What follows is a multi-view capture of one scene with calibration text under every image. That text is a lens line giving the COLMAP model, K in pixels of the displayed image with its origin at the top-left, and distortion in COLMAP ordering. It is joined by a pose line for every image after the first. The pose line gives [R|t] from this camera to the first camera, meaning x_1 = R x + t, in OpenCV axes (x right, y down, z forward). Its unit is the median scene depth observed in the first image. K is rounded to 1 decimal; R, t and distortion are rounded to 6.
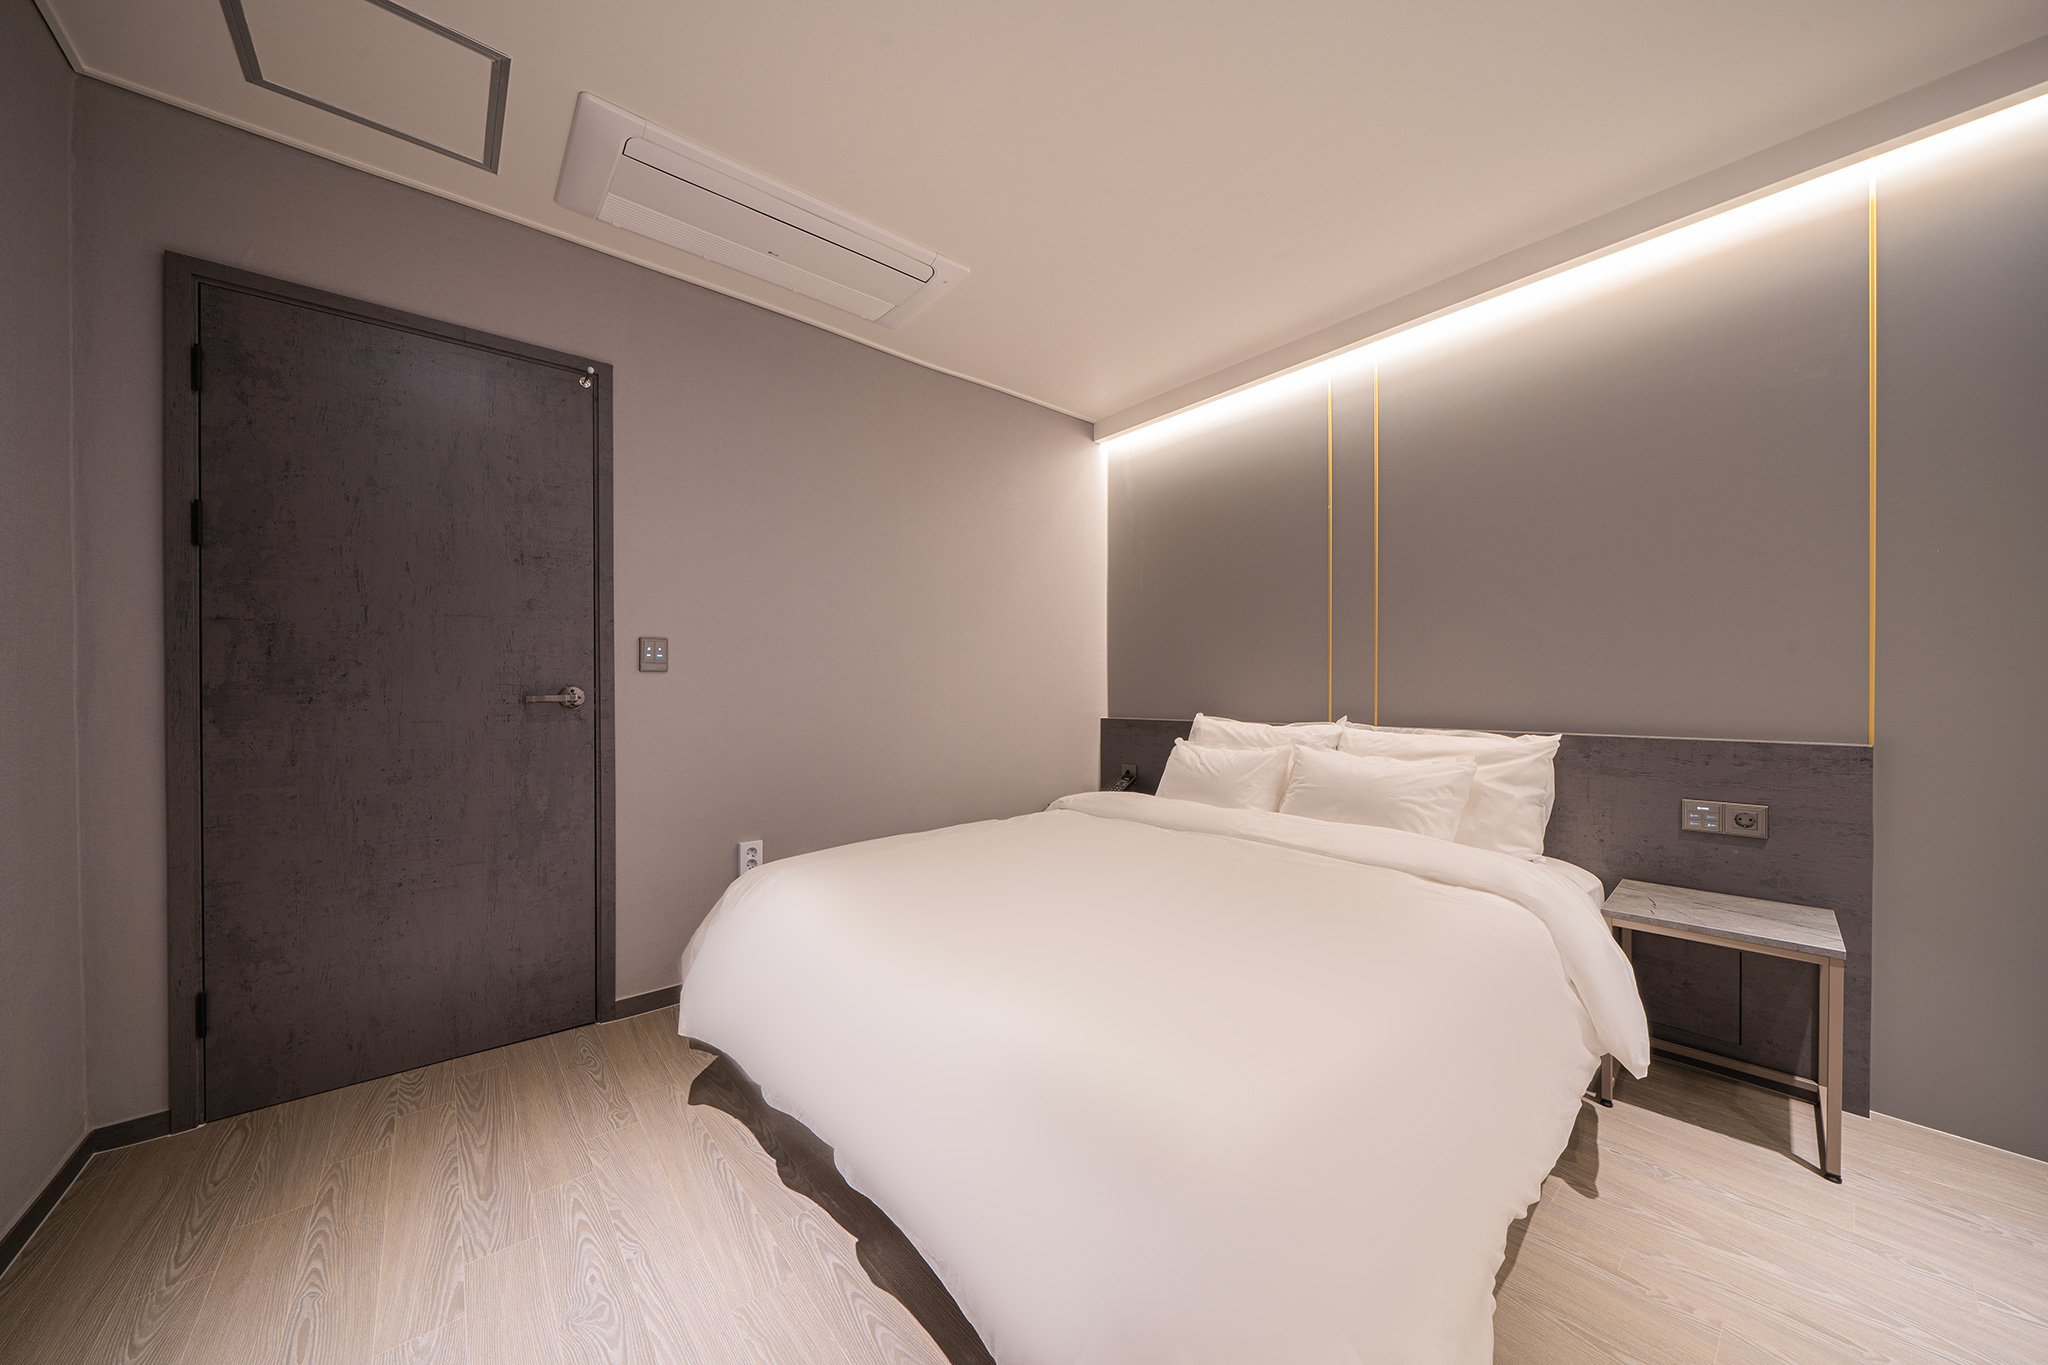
lens RADIAL K [[697.4, 0, 1004.1], [0, 697.4, 690.2], [0, 0, 1]] dist [0.000678, -0.000039]
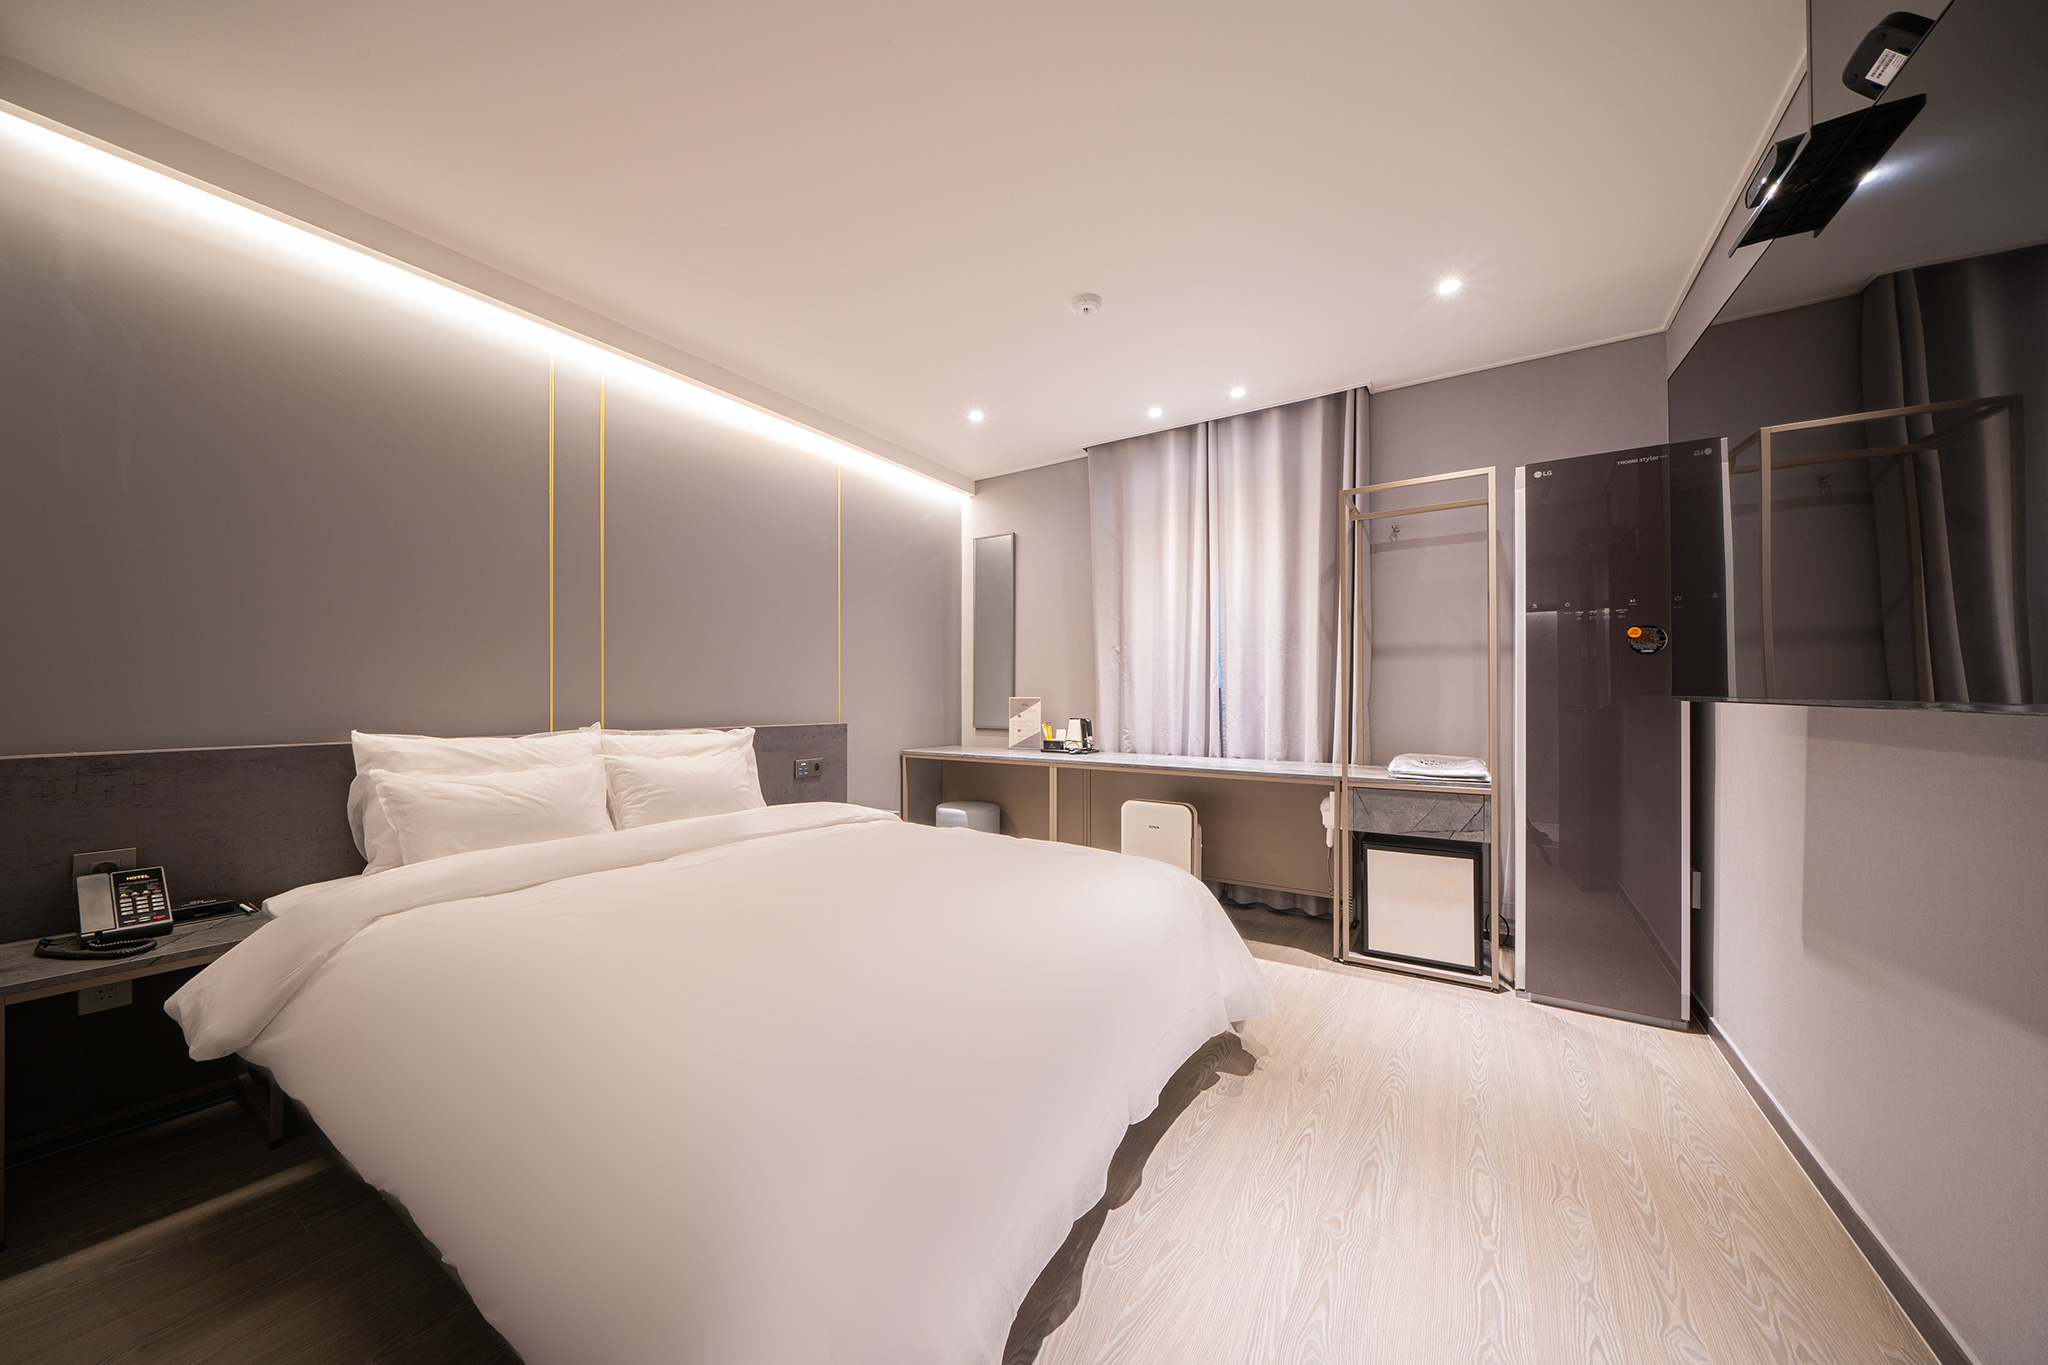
lens RADIAL K [[697.4, 0, 1004.1], [0, 697.4, 690.2], [0, 0, 1]] dist [0.000678, -0.000039]
pose [[-0.289070, 0.006661, 0.957285, -1.058077], [-0.004397, 0.999956, -0.008286, -0.003474], [-0.957298, -0.006605, -0.289028, 1.299803]]
